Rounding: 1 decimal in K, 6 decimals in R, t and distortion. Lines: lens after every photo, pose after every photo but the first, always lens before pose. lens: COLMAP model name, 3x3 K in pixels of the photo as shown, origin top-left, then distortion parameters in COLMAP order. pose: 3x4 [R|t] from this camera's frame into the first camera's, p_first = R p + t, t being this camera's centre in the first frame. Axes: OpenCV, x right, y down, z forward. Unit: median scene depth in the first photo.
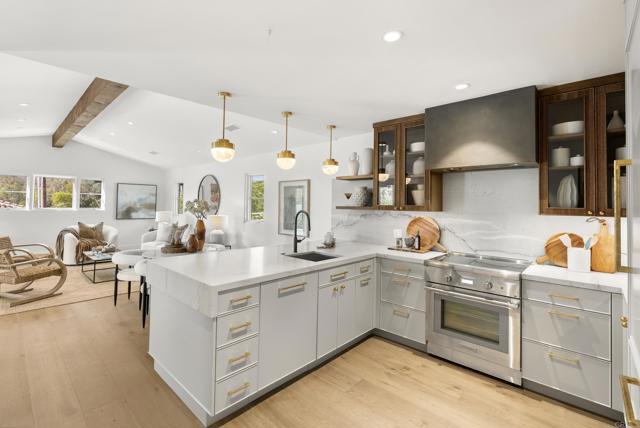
lens RADIAL K [[292.5, 0, 320.5], [0, 292.5, 199.8], [0, 0, 1]] dist [-0.009497, 0.001459]
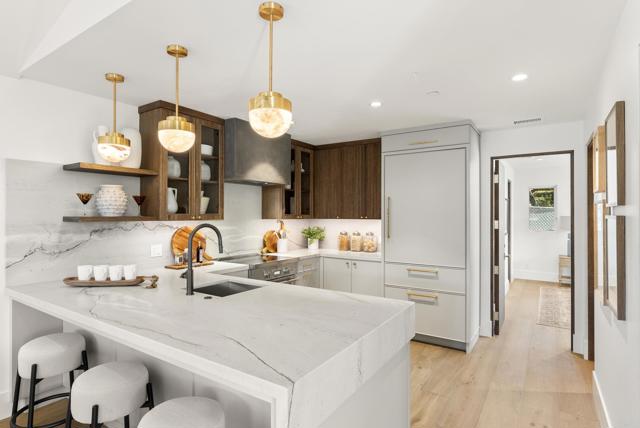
lens RADIAL K [[339.2, 0, 320.6], [0, 339.2, 215.5], [0, 0, 1]] dist [-0.007557, -0.002982]
pose [[-0.152497, -0.018104, 0.988138, -0.842887], [-0.020053, 0.999683, 0.015221, 0.001152], [-0.988100, -0.017494, -0.152812, 0.879922]]
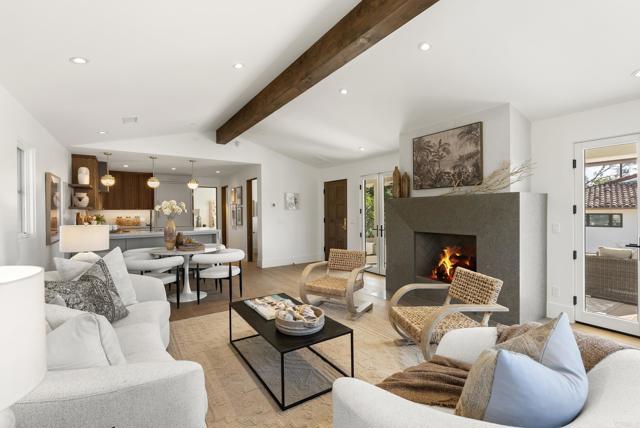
lens RADIAL K [[292.5, 0, 318.4], [0, 292.5, 212.4], [0, 0, 1]] dist [-0.009497, 0.001459]
pose [[-0.969492, -0.020913, 0.244229, -1.694374], [-0.022910, 0.999723, -0.005340, 0.037287], [-0.244050, -0.010772, -0.969703, 2.705246]]
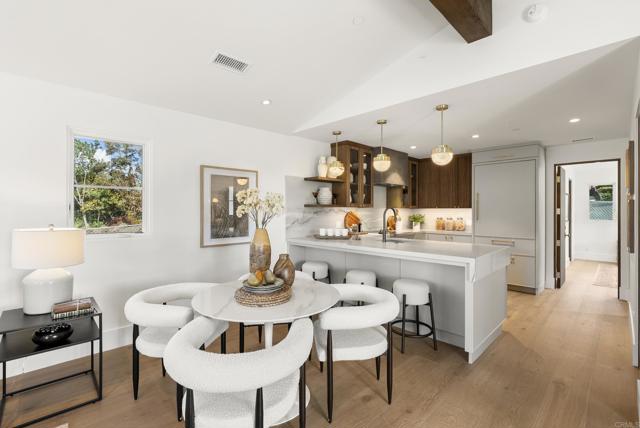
lens RADIAL K [[292.5, 0, 321.1], [0, 292.5, 211.9], [0, 0, 1]] dist [-0.009497, 0.001459]
pose [[0.052874, -0.019695, 0.998407, -1.351561], [-0.018074, 0.999623, 0.020676, 0.037225], [-0.998438, -0.019139, 0.052498, 1.250215]]
